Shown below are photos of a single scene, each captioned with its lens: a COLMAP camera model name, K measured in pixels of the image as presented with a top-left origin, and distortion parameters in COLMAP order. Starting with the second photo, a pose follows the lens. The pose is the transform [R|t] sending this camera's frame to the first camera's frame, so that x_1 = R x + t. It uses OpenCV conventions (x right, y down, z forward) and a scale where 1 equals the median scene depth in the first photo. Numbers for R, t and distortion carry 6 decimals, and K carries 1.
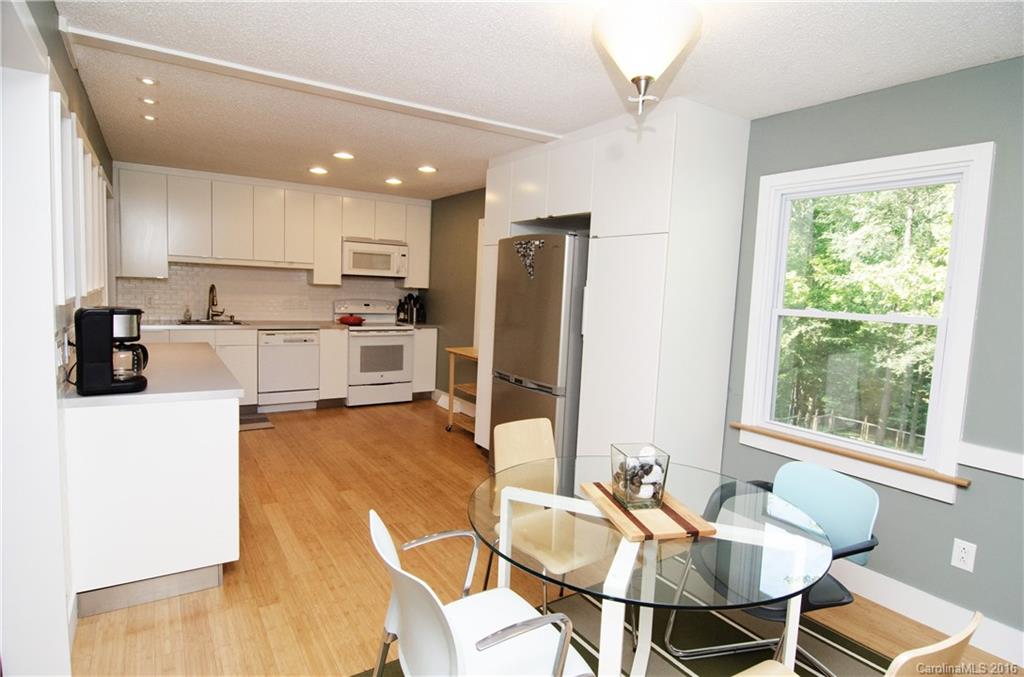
lens RADIAL K [[548.4, 0, 512.0], [0, 548.4, 338.5], [0, 0, 1]] dist [-0.002370, -0.012729]
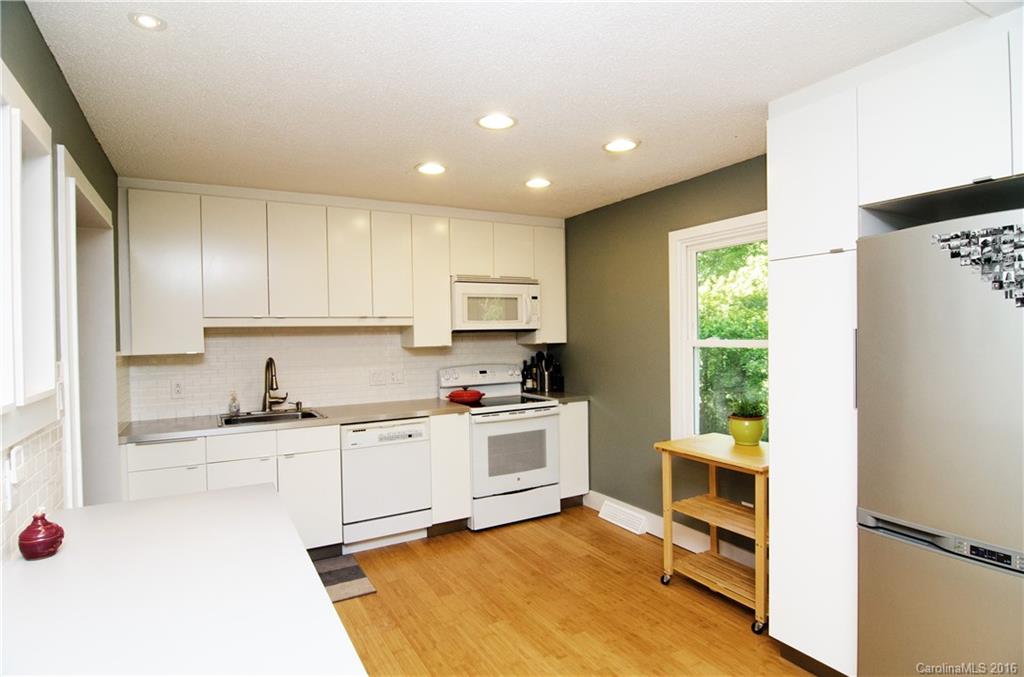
lens RADIAL K [[548.4, 0, 512.0], [0, 548.4, 338.5], [0, 0, 1]] dist [-0.002370, -0.012729]
pose [[0.996168, -0.060527, -0.063132, -0.197608], [0.054932, 0.994703, -0.086884, -0.044665], [0.068057, 0.083083, 0.994216, 0.334552]]
